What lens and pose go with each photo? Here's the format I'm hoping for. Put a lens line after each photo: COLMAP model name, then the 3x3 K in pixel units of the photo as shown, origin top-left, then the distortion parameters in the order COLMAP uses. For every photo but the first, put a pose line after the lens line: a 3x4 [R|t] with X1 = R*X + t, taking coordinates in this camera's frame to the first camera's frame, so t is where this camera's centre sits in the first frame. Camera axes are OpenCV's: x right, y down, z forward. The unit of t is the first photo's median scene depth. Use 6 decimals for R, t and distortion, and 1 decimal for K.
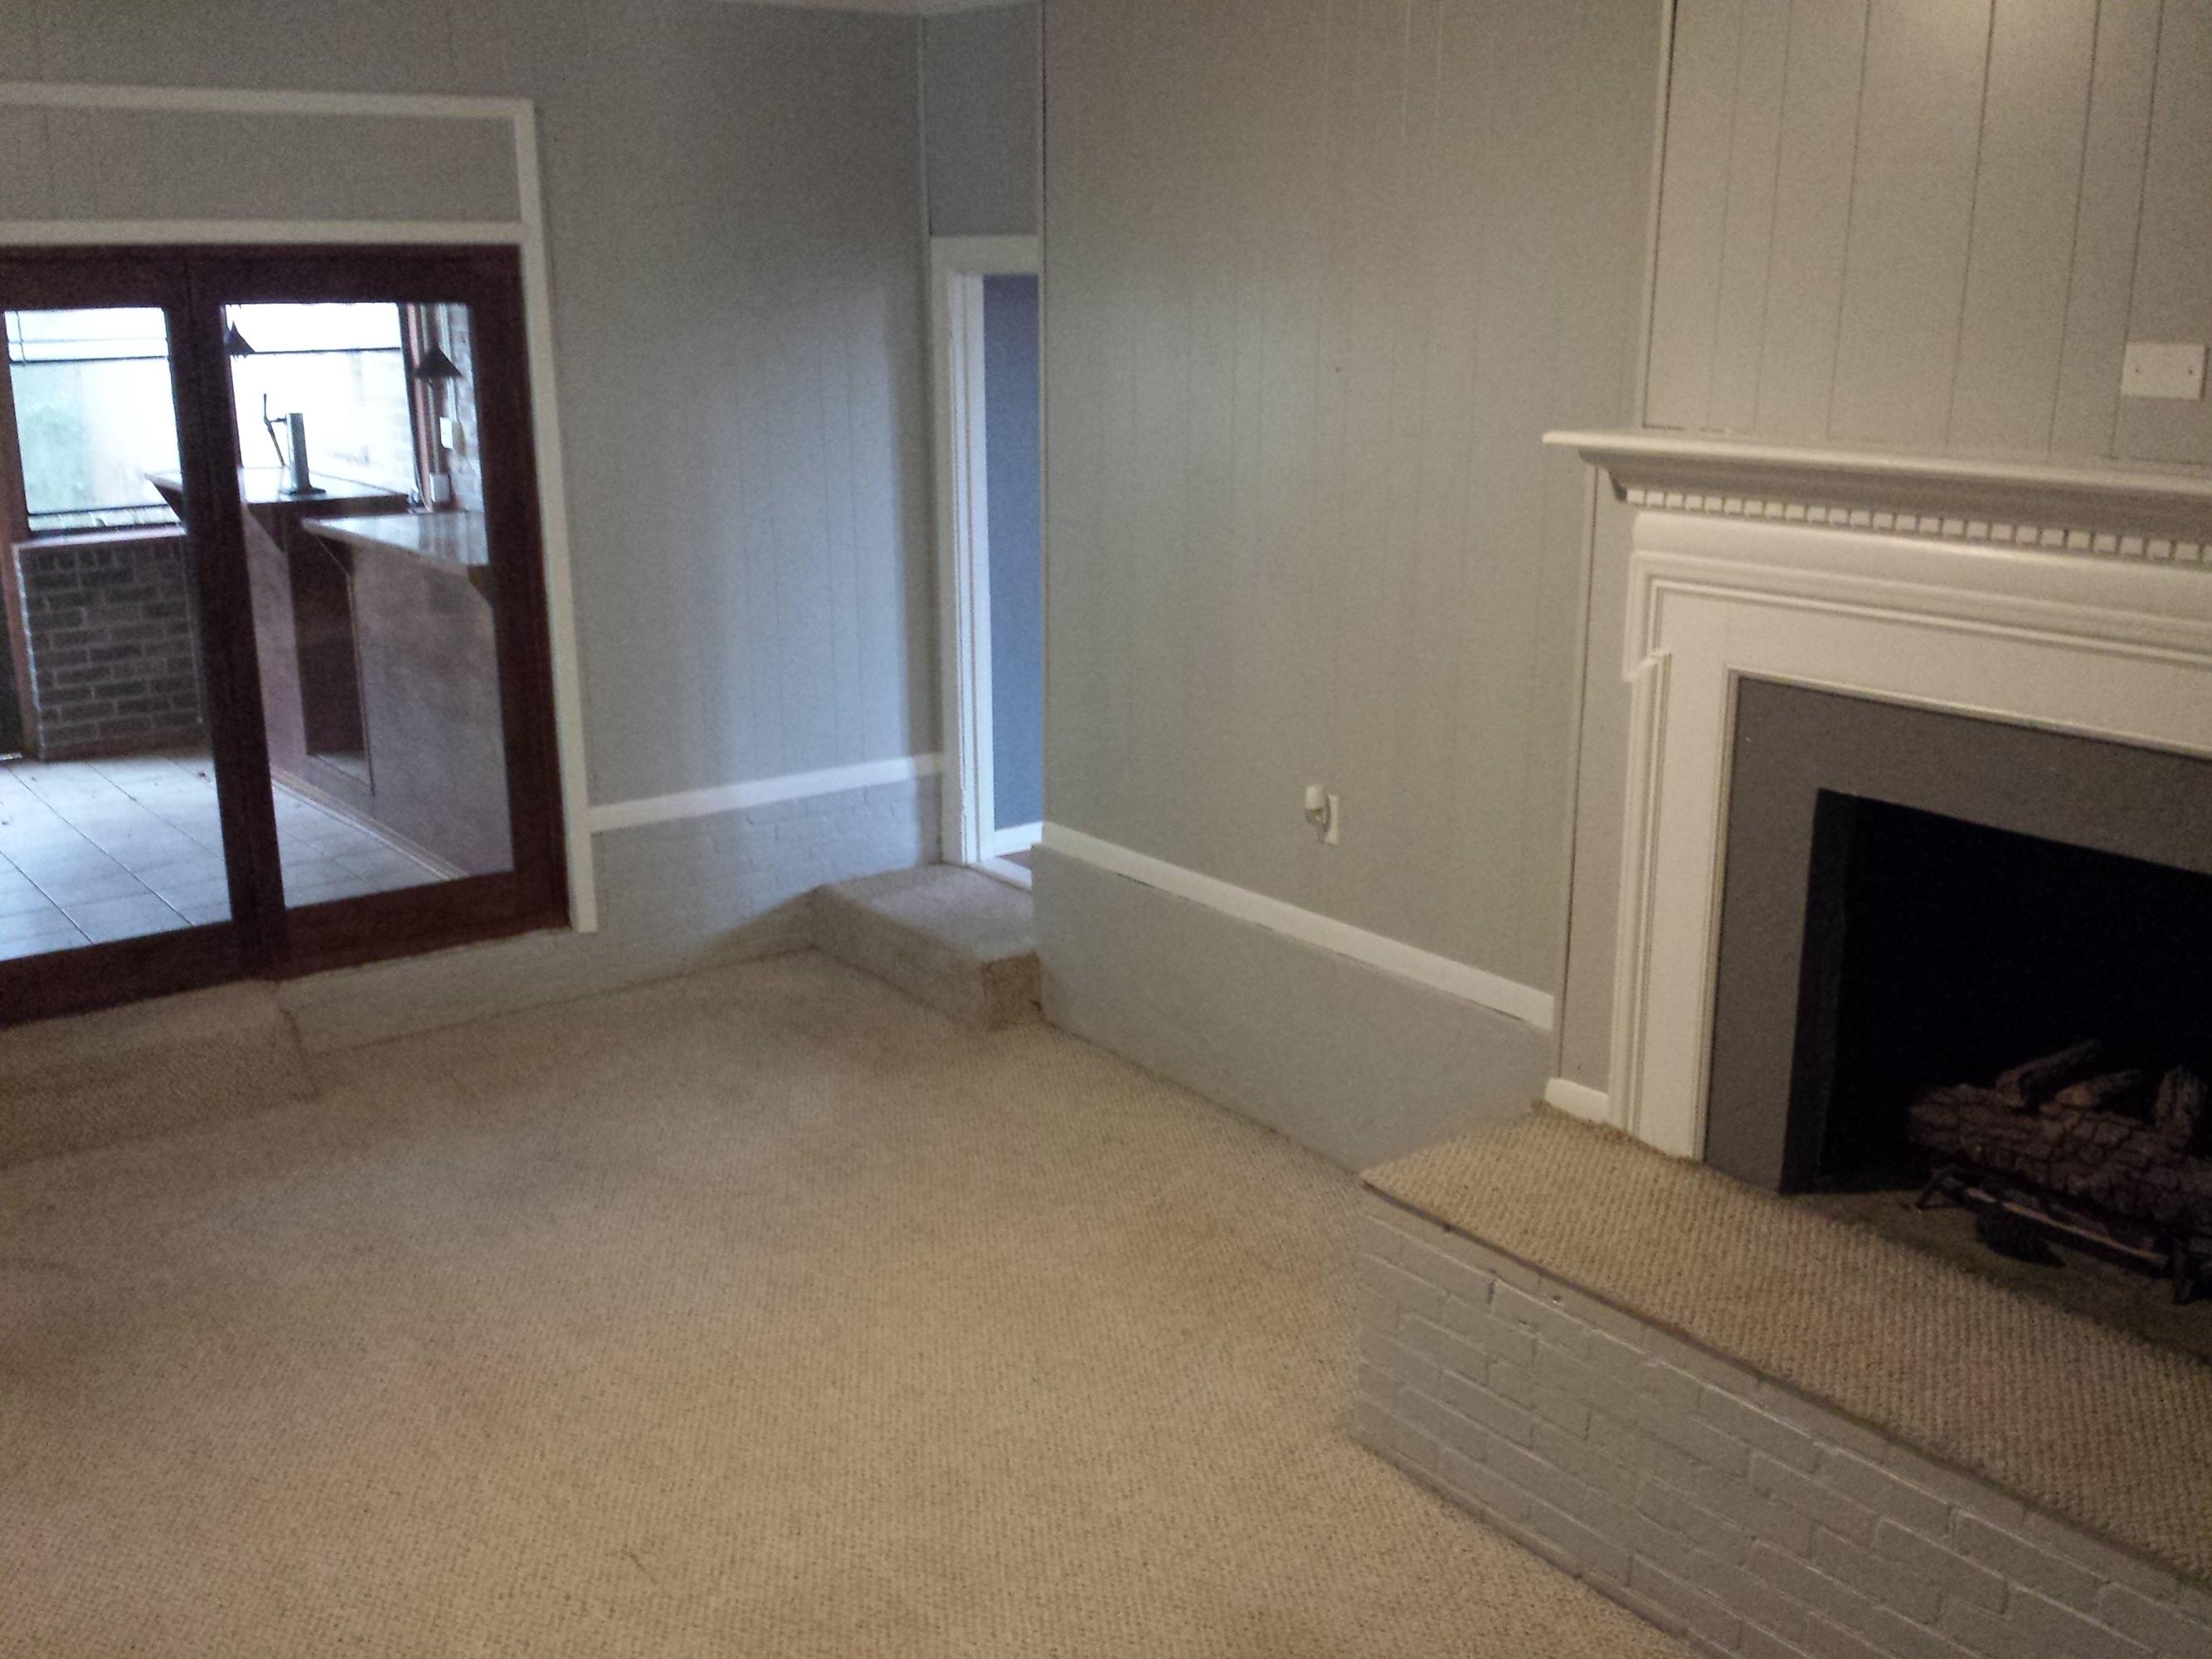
lens RADIAL K [[2081.2, 0, 1129.4], [0, 2081.2, 859.1], [0, 0, 1]] dist [0.142833, -0.310940]
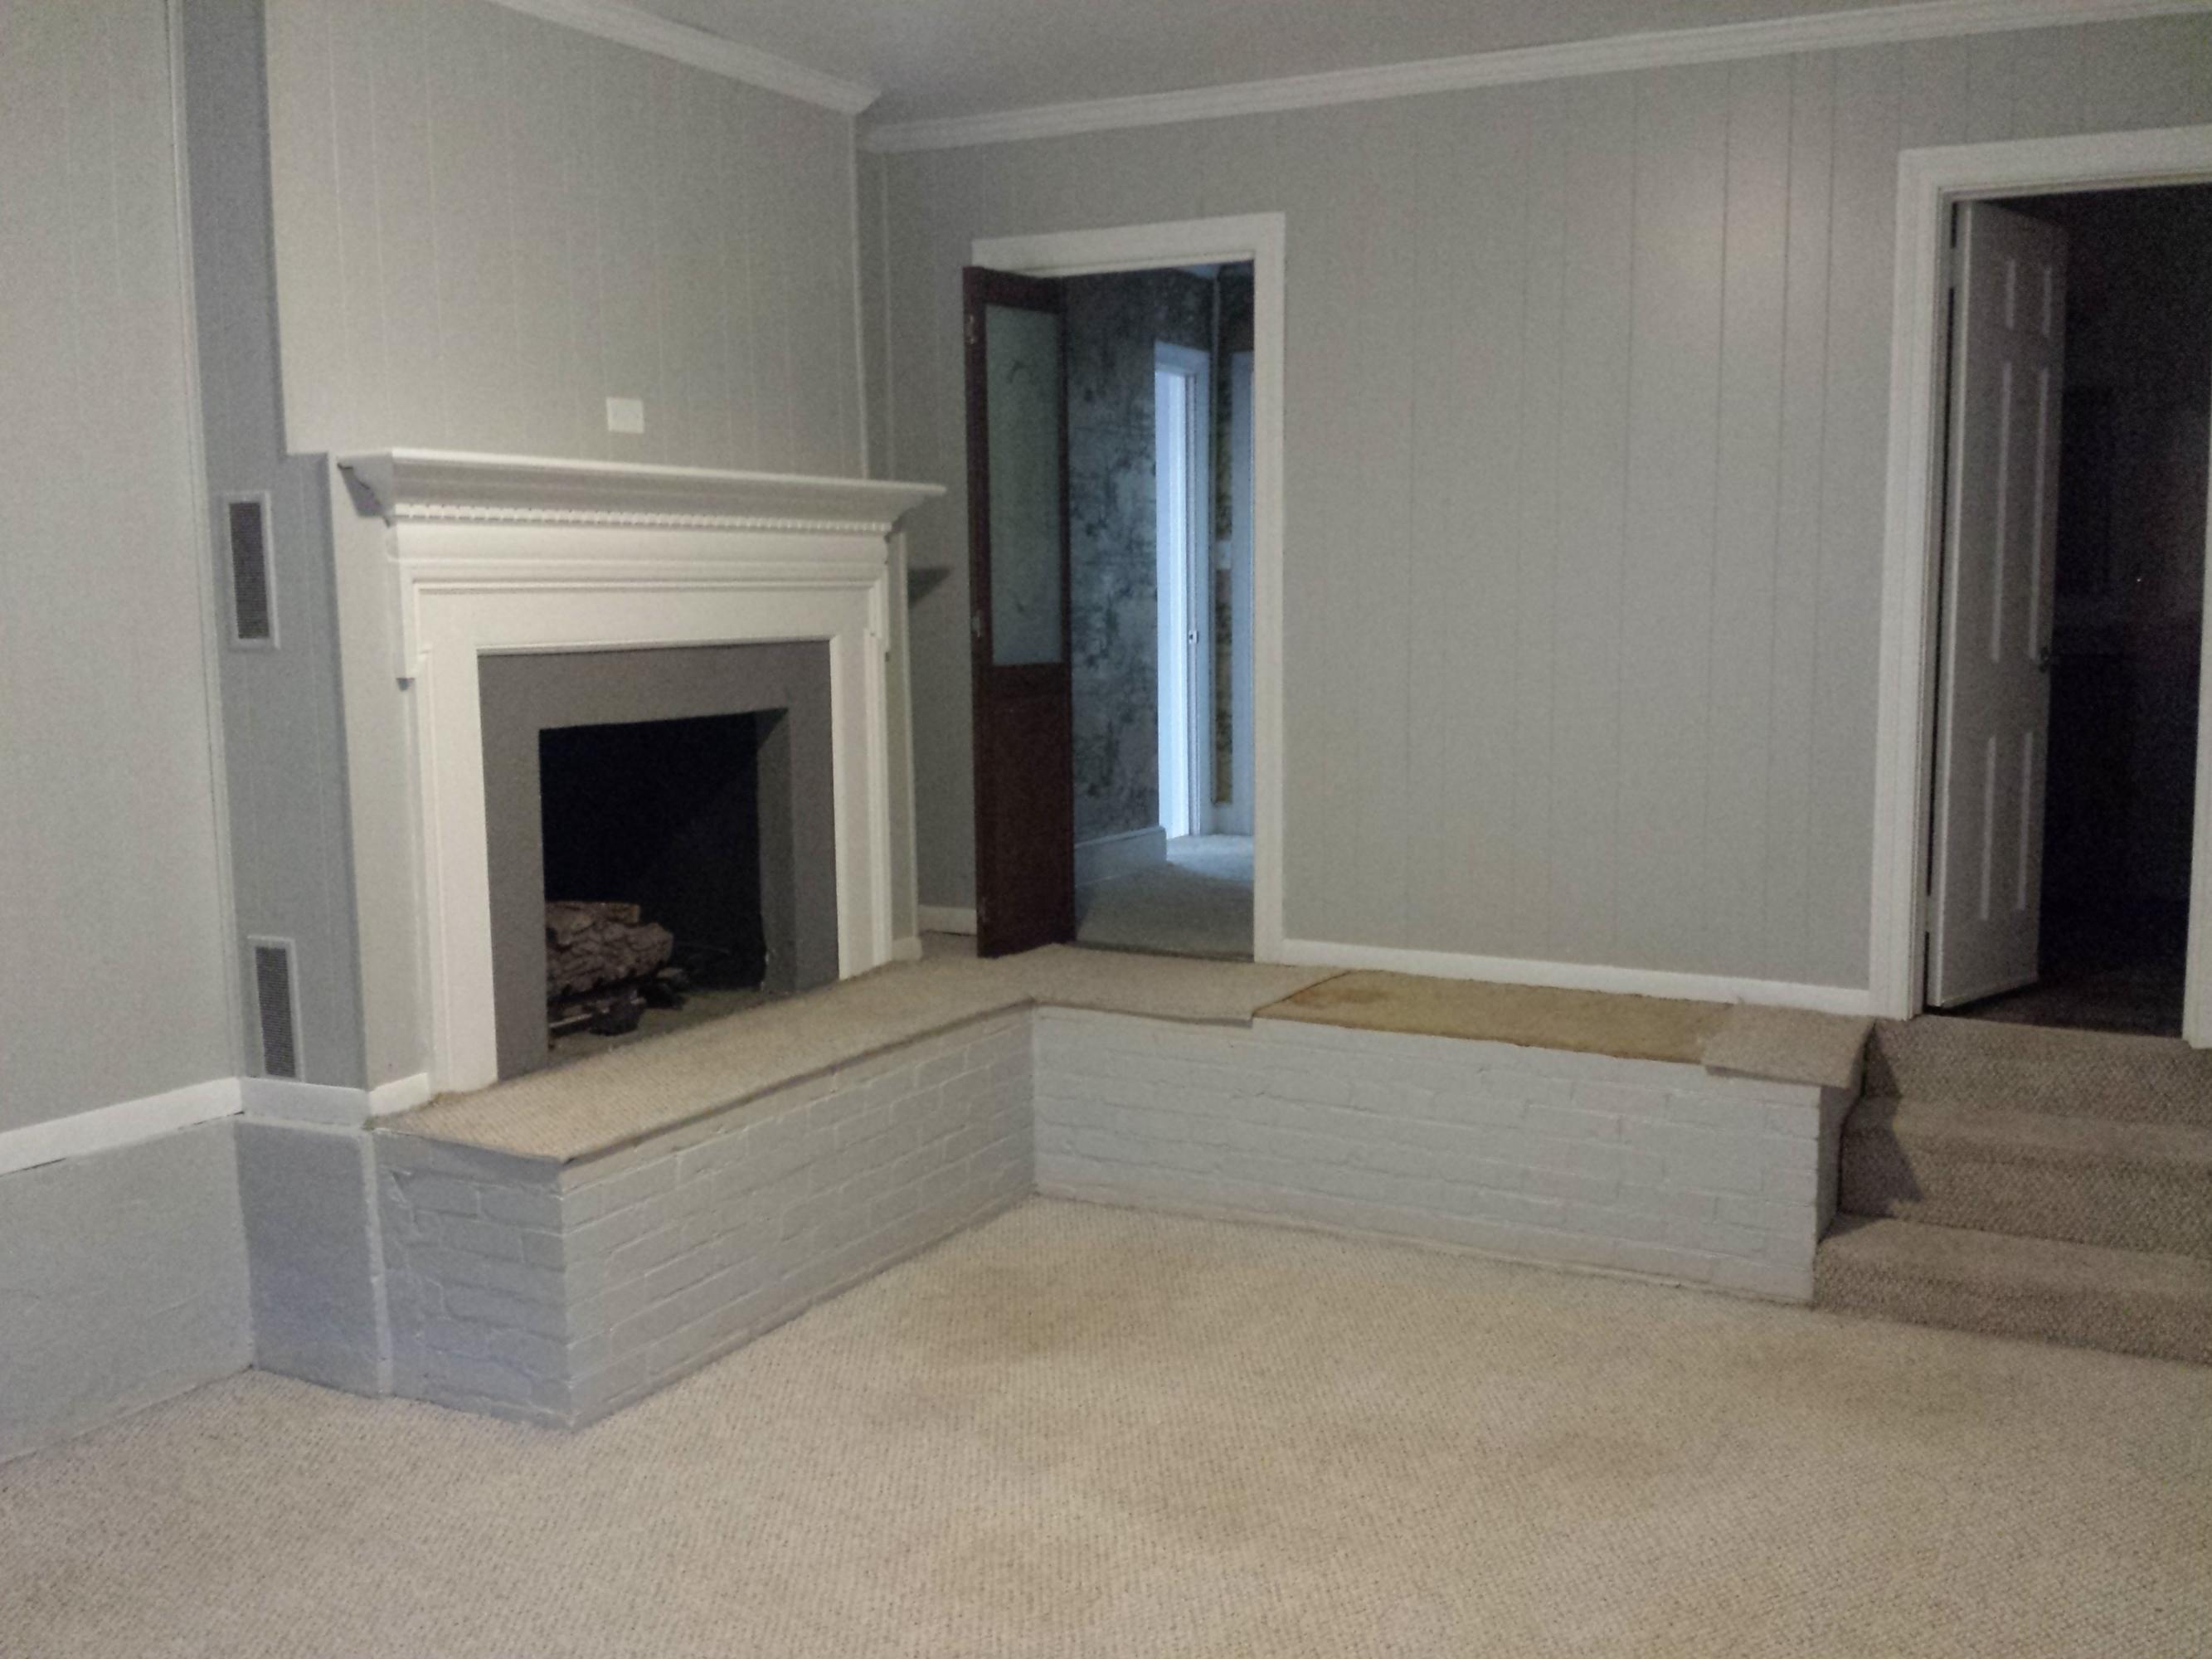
lens RADIAL K [[2081.2, 0, 1129.4], [0, 2081.2, 859.1], [0, 0, 1]] dist [0.142833, -0.310940]
pose [[-0.404490, -0.119546, 0.906695, -0.970059], [0.259621, 0.935622, 0.239181, -0.168585], [-0.876918, 0.332144, -0.347414, 1.125939]]
